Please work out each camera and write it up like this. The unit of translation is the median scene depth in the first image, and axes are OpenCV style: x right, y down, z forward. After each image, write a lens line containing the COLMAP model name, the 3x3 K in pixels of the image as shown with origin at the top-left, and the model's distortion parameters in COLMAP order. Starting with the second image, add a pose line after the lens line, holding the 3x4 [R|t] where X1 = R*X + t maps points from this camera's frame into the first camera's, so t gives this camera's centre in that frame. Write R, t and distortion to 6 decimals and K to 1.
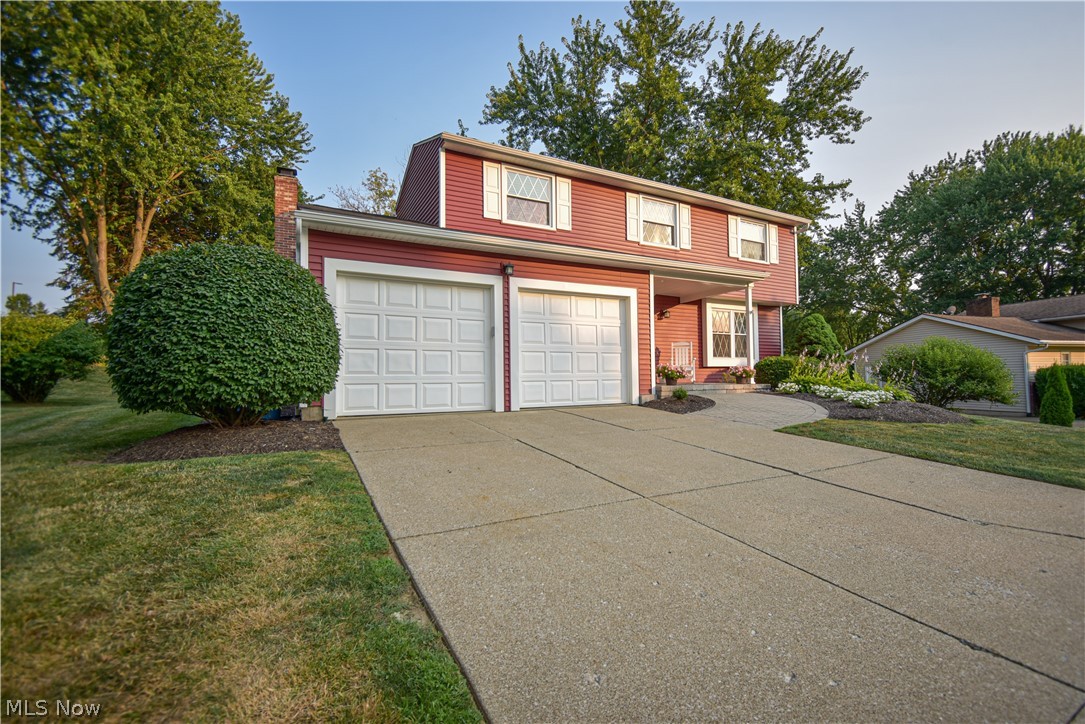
lens RADIAL K [[484.2, 0, 569.1], [0, 484.2, 361.0], [0, 0, 1]] dist [-0.017172, -0.002545]
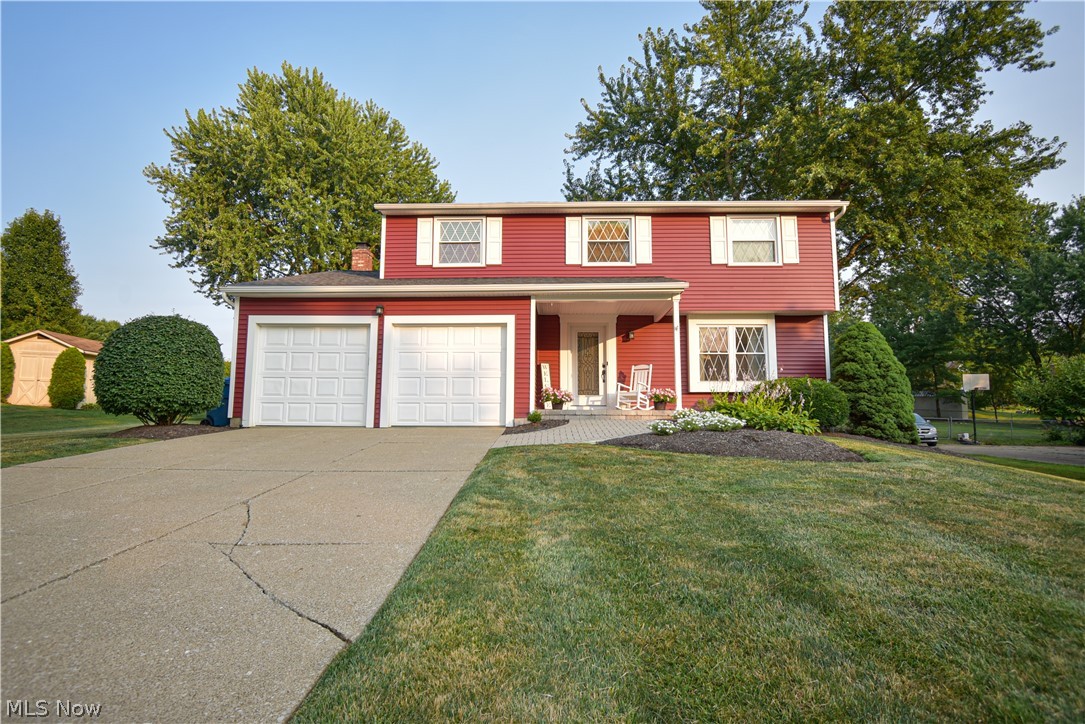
lens RADIAL K [[517.8, 0, 541.9], [0, 517.8, 364.3], [0, 0, 1]] dist [-0.014349, -0.001840]
pose [[0.861734, -0.033509, -0.506253, 0.493057], [0.004846, 0.998315, -0.057831, 0.013288], [0.507338, 0.047382, 0.860444, 0.054697]]
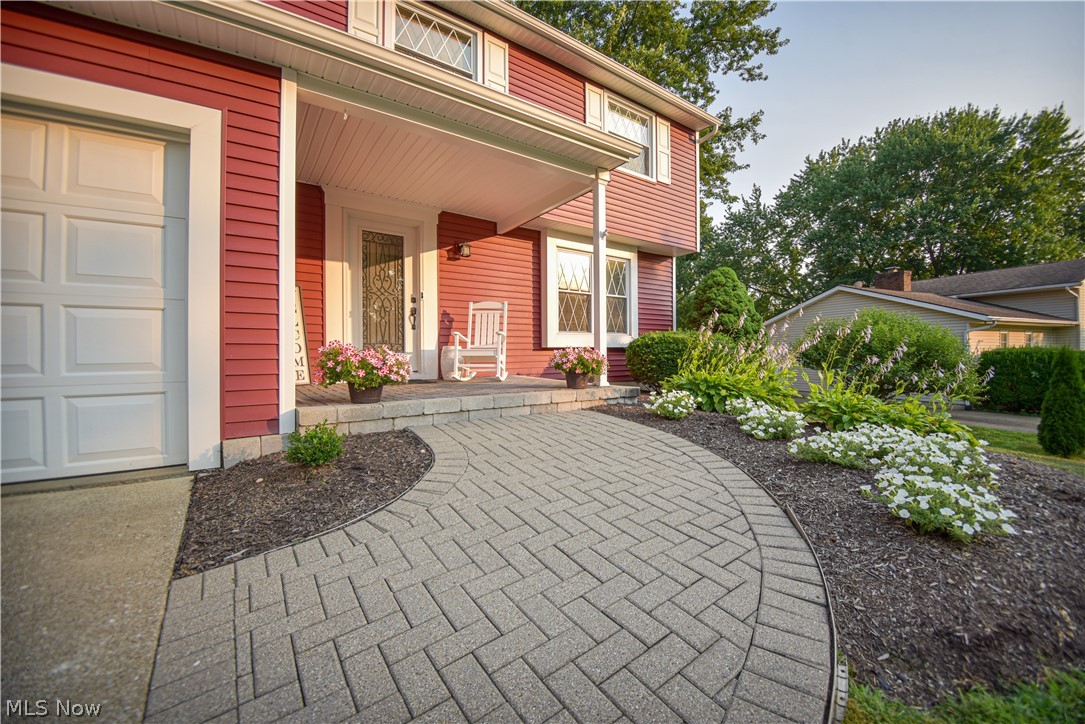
lens RADIAL K [[434.6, 0, 557.1], [0, 434.6, 348.2], [0, 0, 1]] dist [-0.002442, -0.000210]
pose [[0.991525, 0.006417, 0.129758, 0.214738], [-0.009467, 0.999693, 0.022908, 0.000386], [-0.129571, -0.023943, 0.991281, 0.449862]]
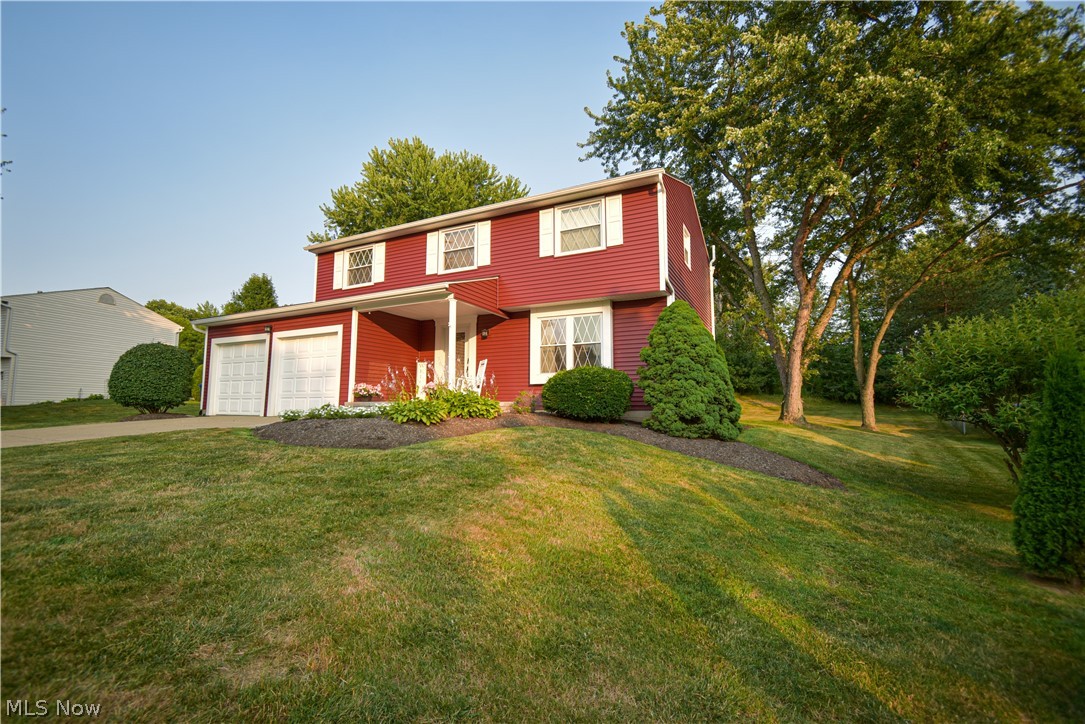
lens RADIAL K [[484.2, 0, 541.8], [0, 484.2, 362.0], [0, 0, 1]] dist [-0.017172, -0.002545]
pose [[0.566410, -0.071016, -0.821058, 0.963521], [0.020290, 0.997180, -0.072253, 0.032635], [0.823874, 0.024265, 0.566253, 0.474647]]
